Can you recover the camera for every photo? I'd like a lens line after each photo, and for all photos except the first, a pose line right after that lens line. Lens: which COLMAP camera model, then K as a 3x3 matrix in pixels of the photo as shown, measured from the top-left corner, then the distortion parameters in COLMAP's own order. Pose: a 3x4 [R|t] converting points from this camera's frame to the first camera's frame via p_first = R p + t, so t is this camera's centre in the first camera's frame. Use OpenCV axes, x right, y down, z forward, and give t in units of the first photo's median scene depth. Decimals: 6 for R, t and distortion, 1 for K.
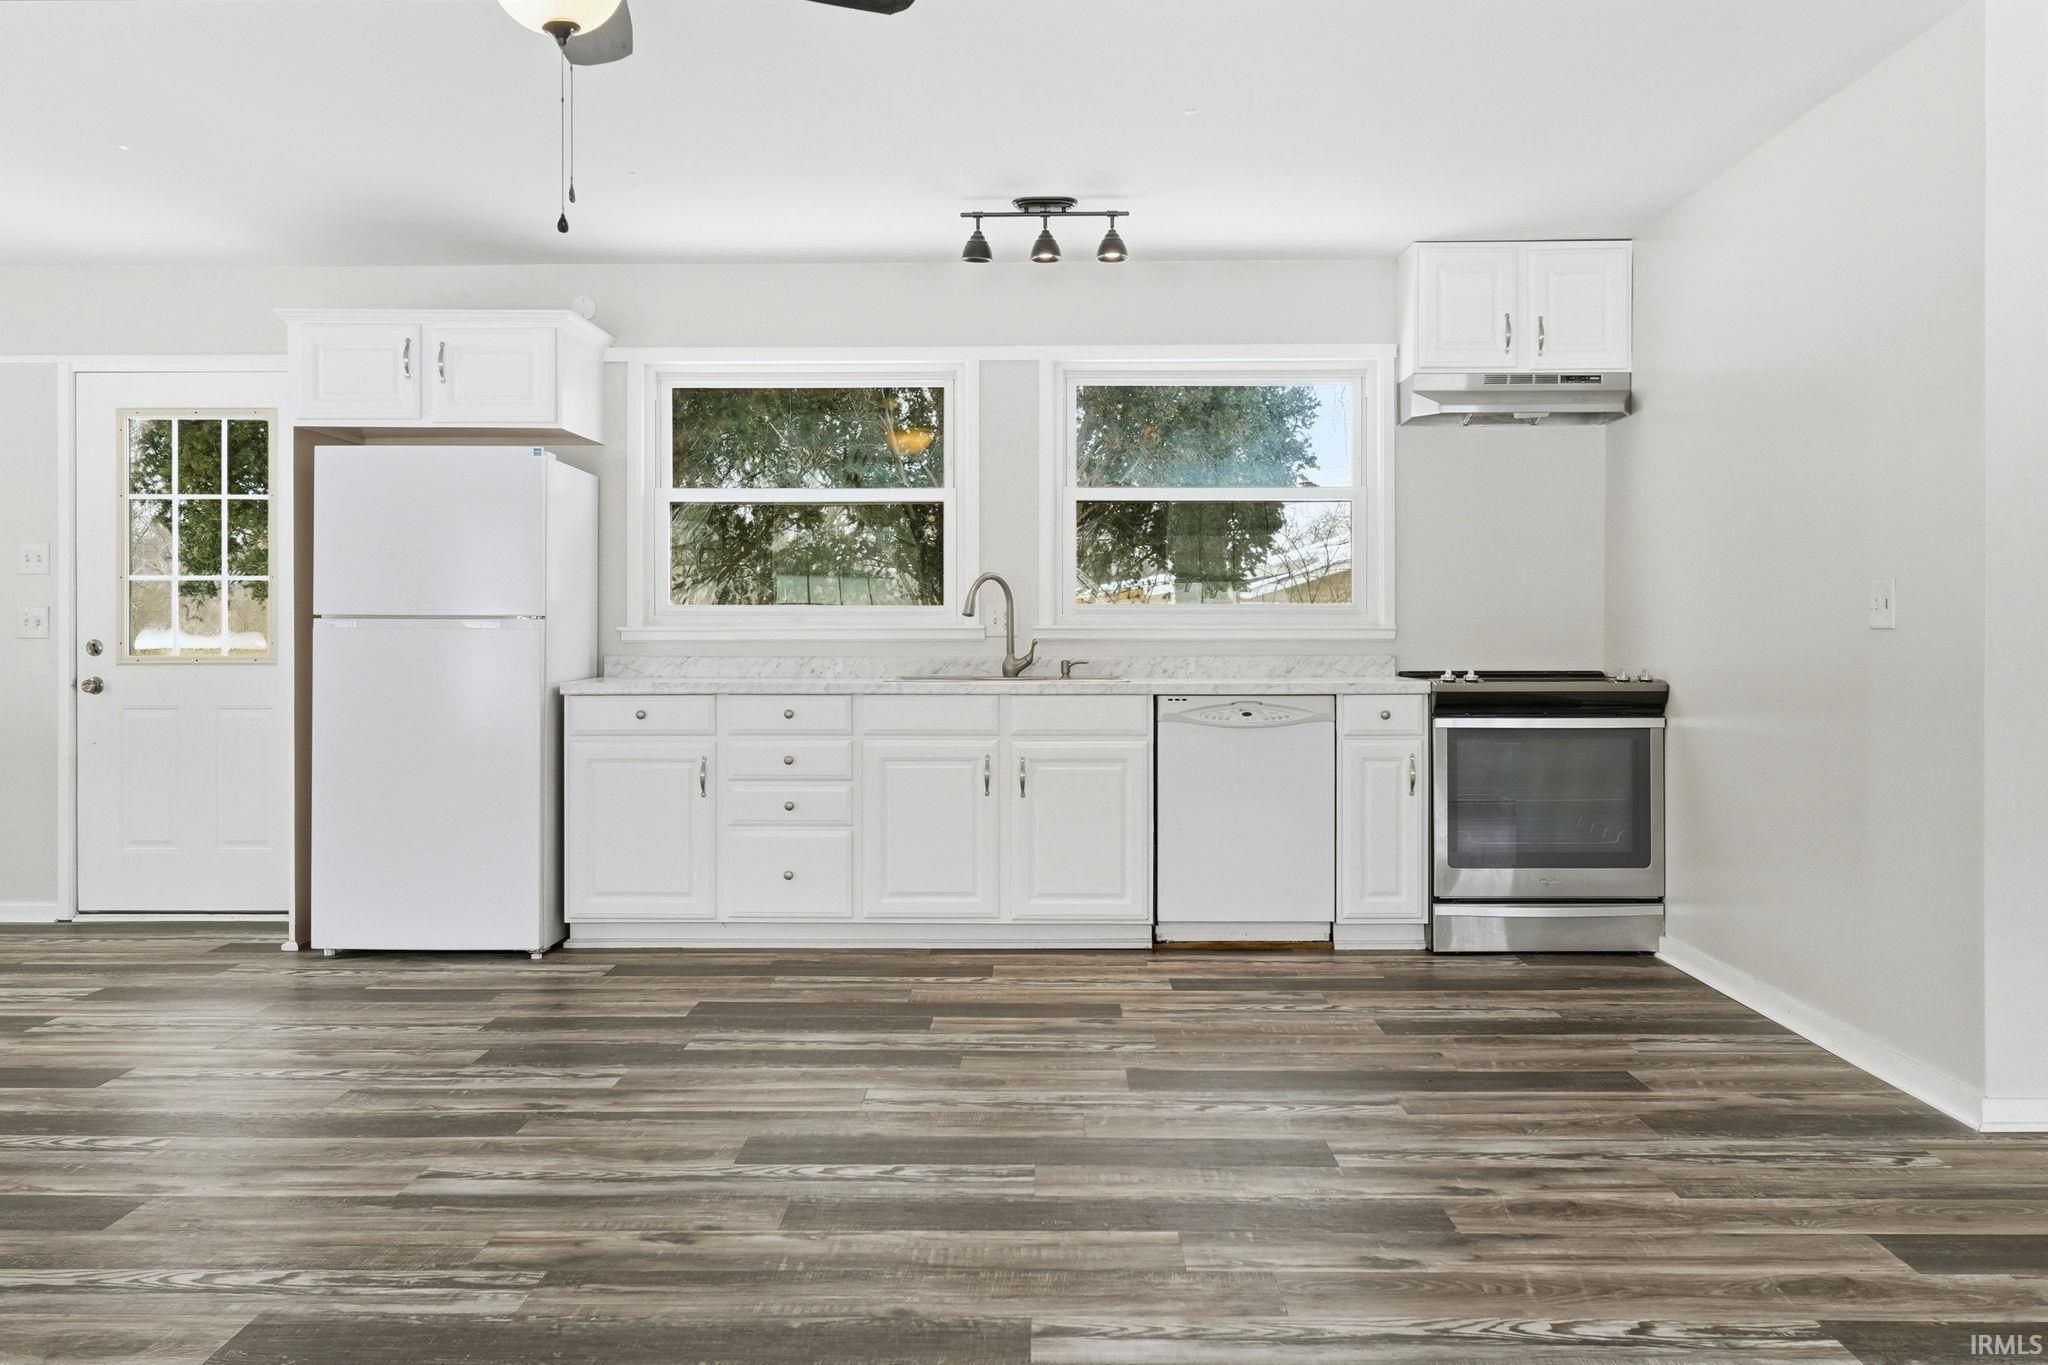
lens RADIAL K [[1724.7, 0, 1034.9], [0, 1724.7, 667.6], [0, 0, 1]] dist [-0.010457, -0.005829]
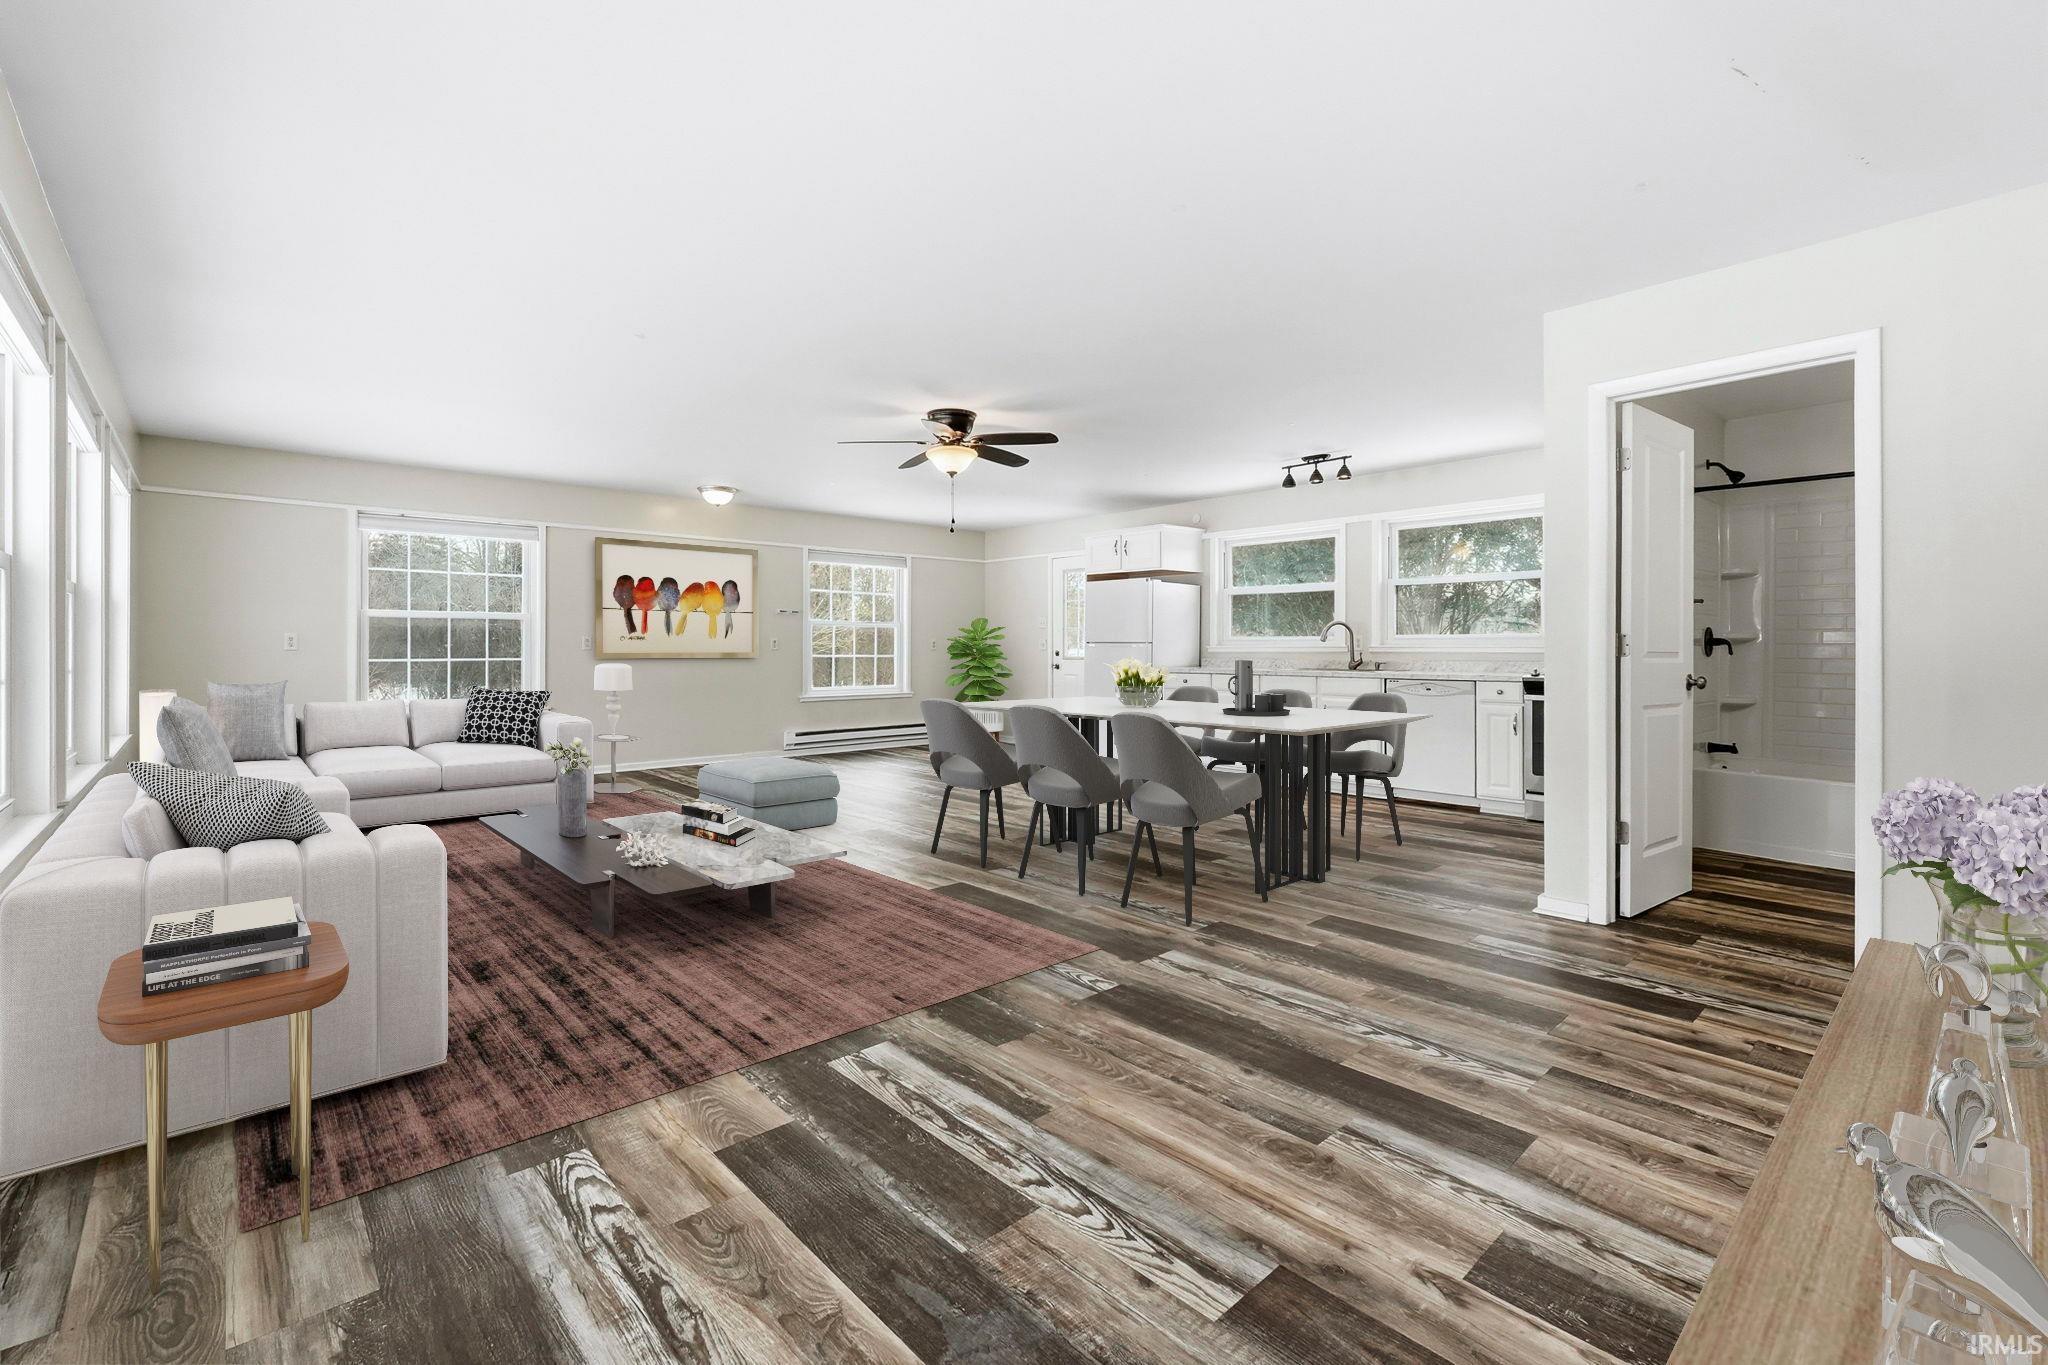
lens RADIAL K [[888.3, 0, 1022.0], [0, 888.3, 648.7], [0, 0, 1]] dist [-0.010074, 0.000126]
pose [[0.680998, 0.001579, -0.732284, 0.559962], [-0.015640, 0.999801, -0.012389, -0.000187], [0.732118, 0.019890, 0.680887, -0.058656]]
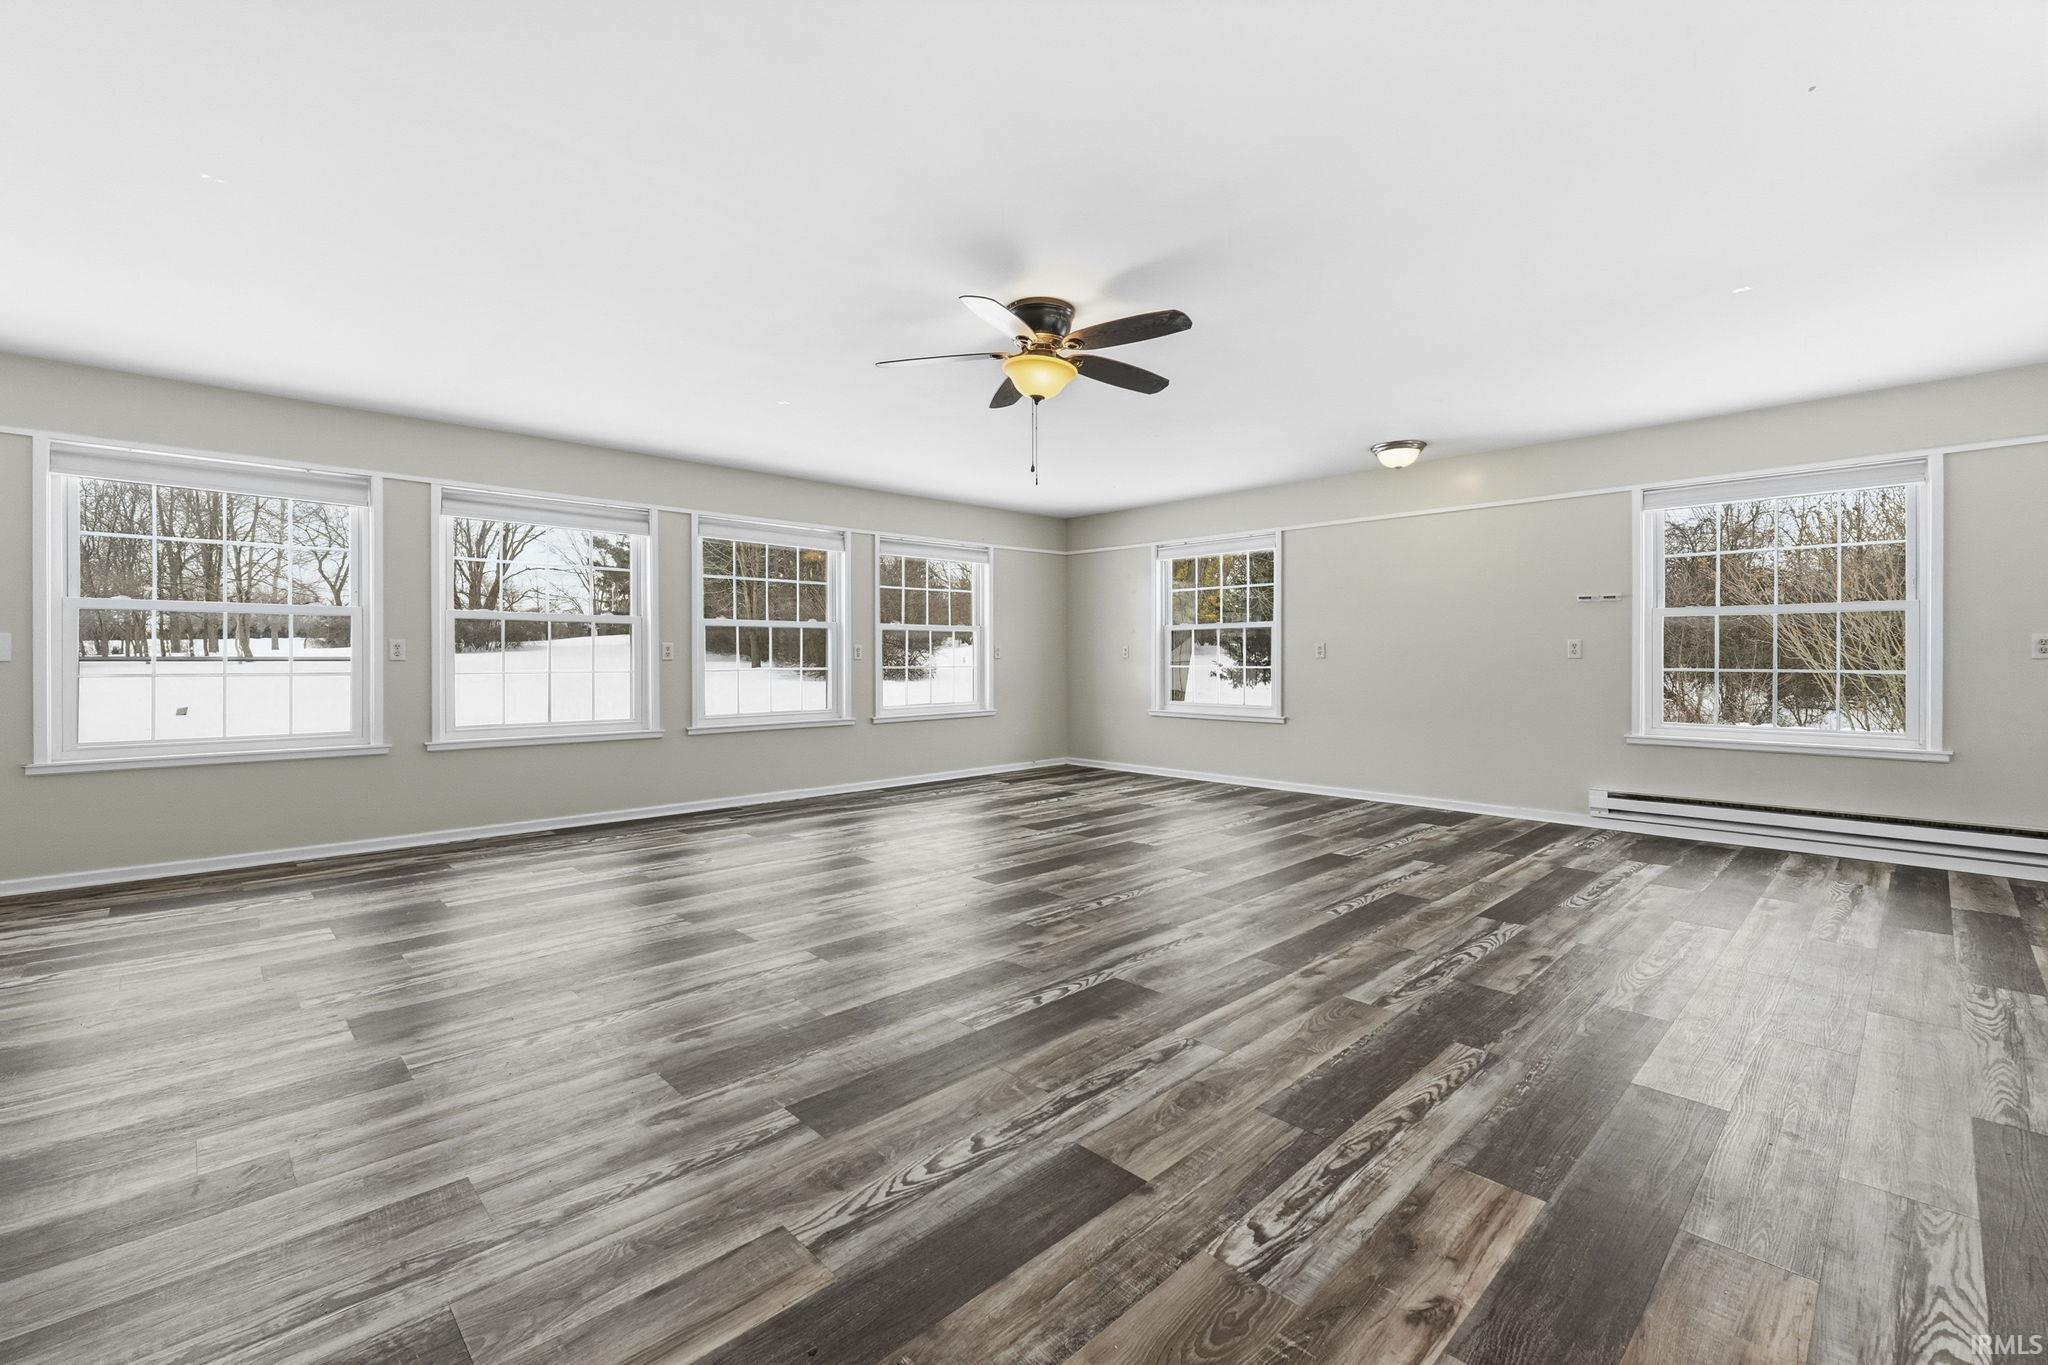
lens RADIAL K [[875.6, 0, 1011.9], [0, 875.6, 659.0], [0, 0, 1]] dist [0.000874, -0.000191]
pose [[-0.720067, 0.002004, -0.693902, 0.285898], [-0.010808, 0.999842, 0.014103, -0.017009], [0.693820, 0.017655, -0.719932, 0.913721]]
